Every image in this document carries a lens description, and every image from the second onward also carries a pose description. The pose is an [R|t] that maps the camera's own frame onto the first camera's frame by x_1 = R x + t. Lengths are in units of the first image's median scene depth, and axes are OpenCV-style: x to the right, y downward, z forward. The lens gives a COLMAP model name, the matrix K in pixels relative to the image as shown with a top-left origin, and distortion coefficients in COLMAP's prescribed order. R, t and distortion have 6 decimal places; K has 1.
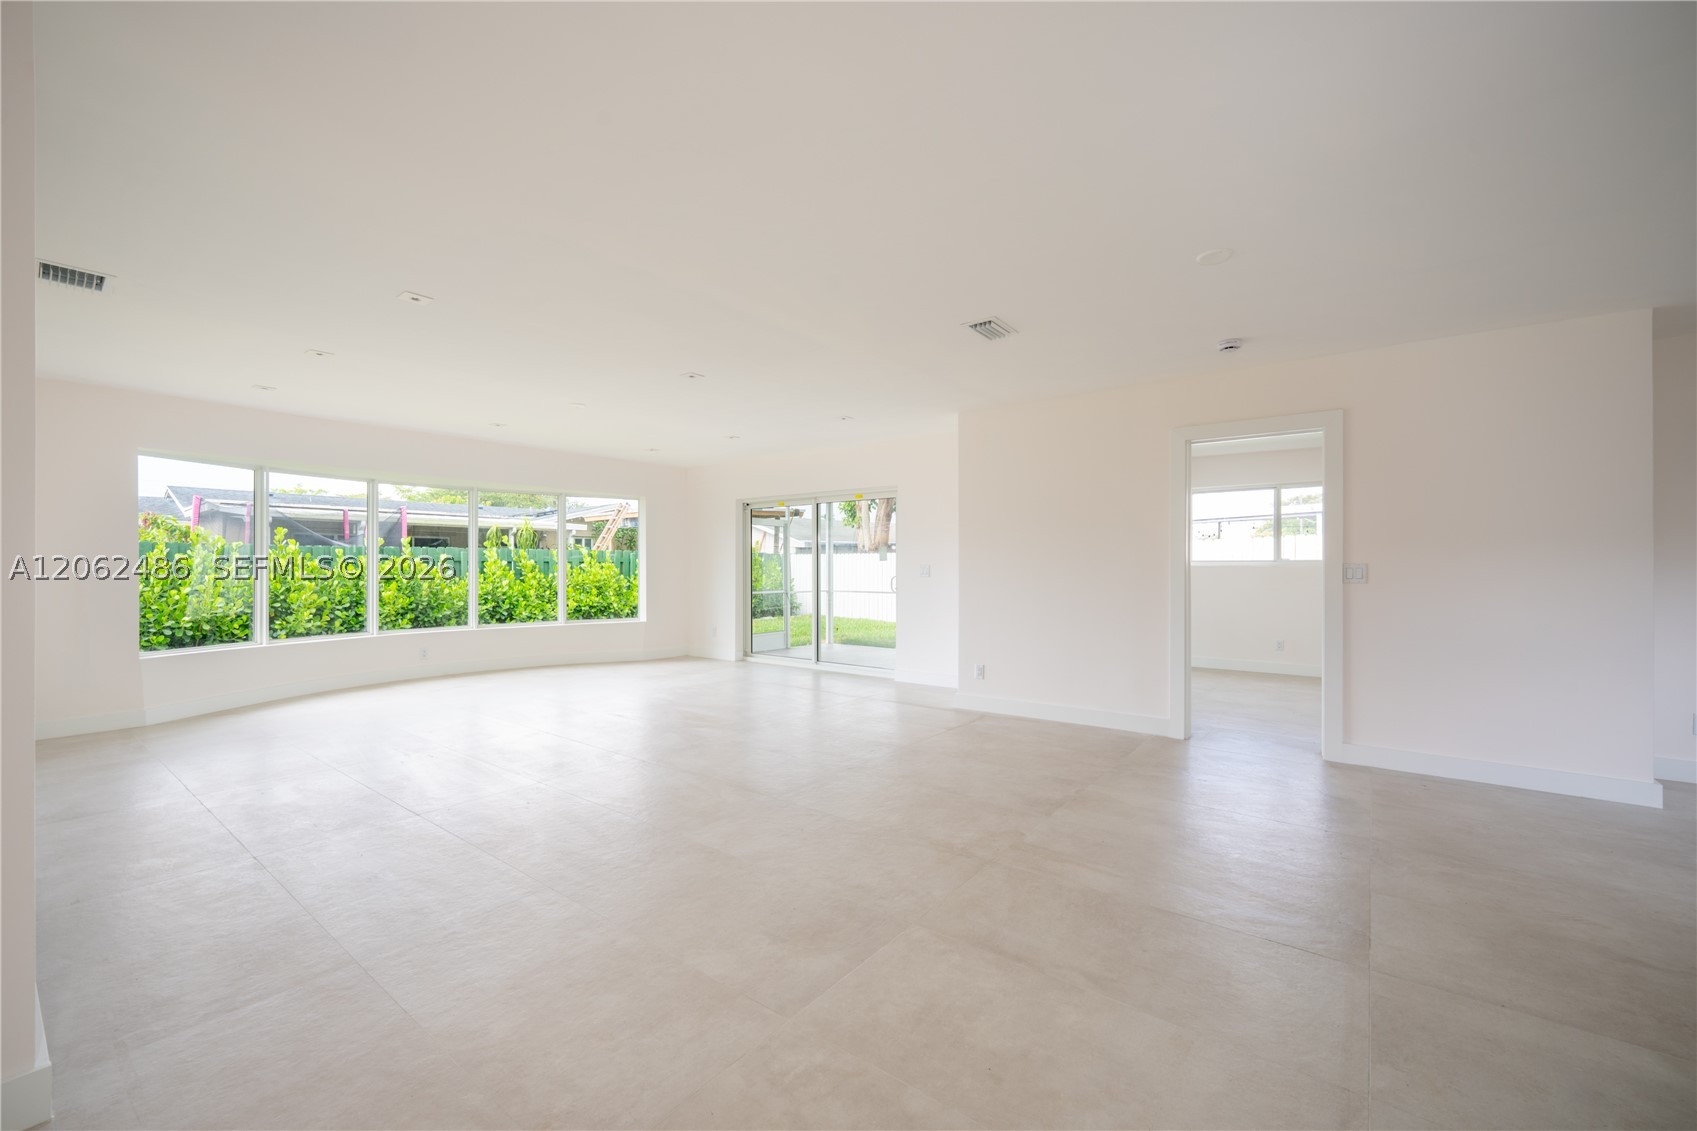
lens RADIAL K [[684.1, 0, 853.0], [0, 684.1, 566.7], [0, 0, 1]] dist [0.003449, -0.000345]
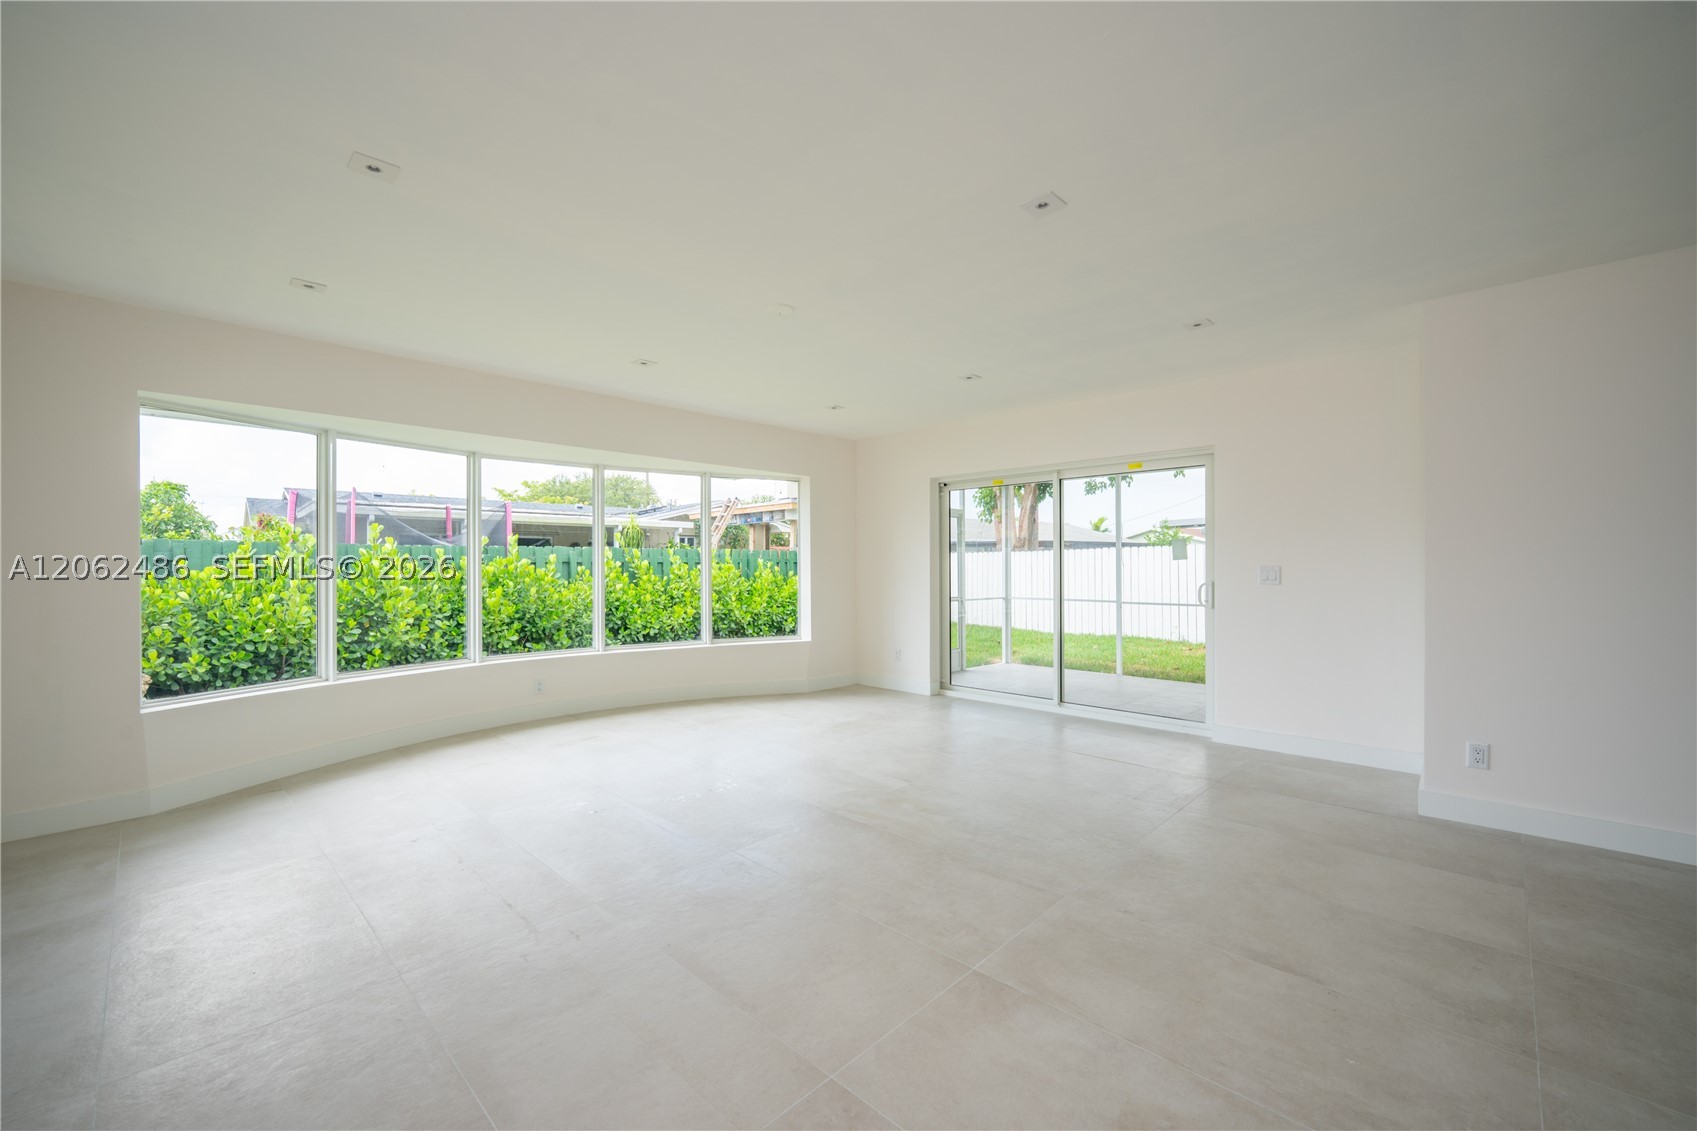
lens RADIAL K [[684.1, 0, 855.4], [0, 684.1, 567.9], [0, 0, 1]] dist [0.003449, -0.000345]
pose [[0.994214, -0.002542, -0.107384, -0.127824], [0.002791, 0.999994, 0.002166, -0.001740], [0.107378, -0.002454, 0.994215, 0.186478]]
